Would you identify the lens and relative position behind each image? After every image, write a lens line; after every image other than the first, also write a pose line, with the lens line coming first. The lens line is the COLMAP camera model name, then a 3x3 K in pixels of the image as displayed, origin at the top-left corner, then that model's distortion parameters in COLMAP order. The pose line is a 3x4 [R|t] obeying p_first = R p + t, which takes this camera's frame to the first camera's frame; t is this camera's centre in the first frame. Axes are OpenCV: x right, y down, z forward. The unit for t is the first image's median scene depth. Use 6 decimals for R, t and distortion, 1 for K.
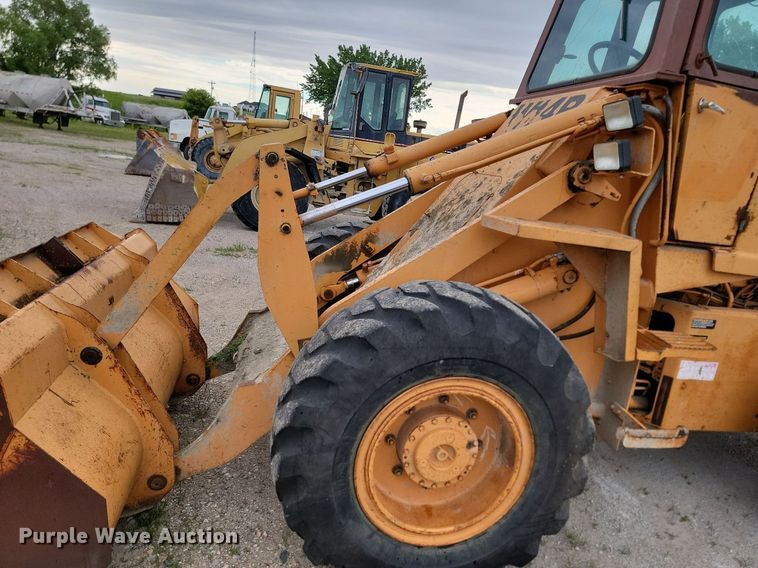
lens RADIAL K [[488.8, 0, 377.0], [0, 488.8, 267.1], [0, 0, 1]] dist [0.045630, -0.003954]
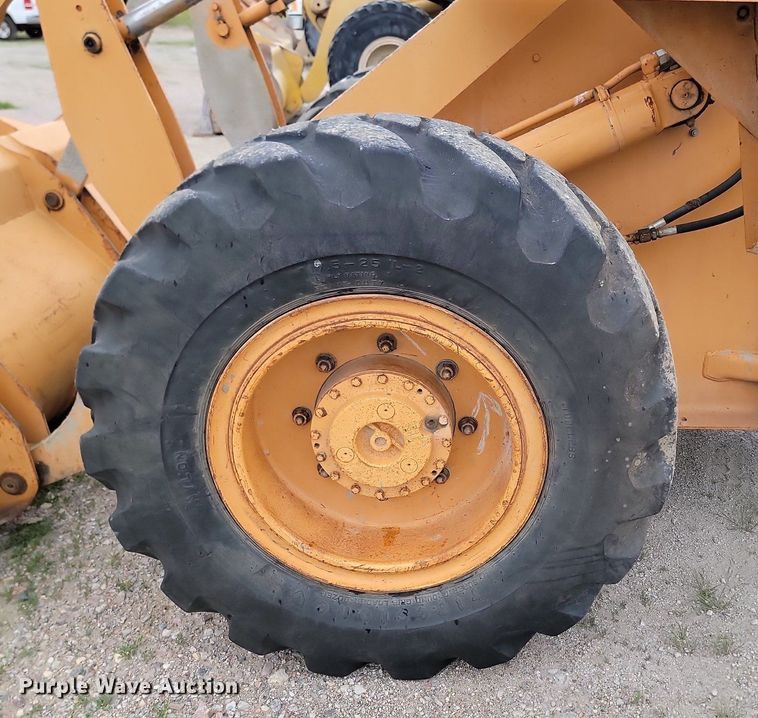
lens RADIAL K [[777.9, 0, 379.1], [0, 777.9, 330.0], [0, 0, 1]] dist [0.066026, -0.010069]
pose [[0.971170, -0.028045, -0.236734, 0.352986], [0.071067, 0.981962, 0.175215, 0.112268], [0.227550, -0.186988, 0.955645, 0.201406]]
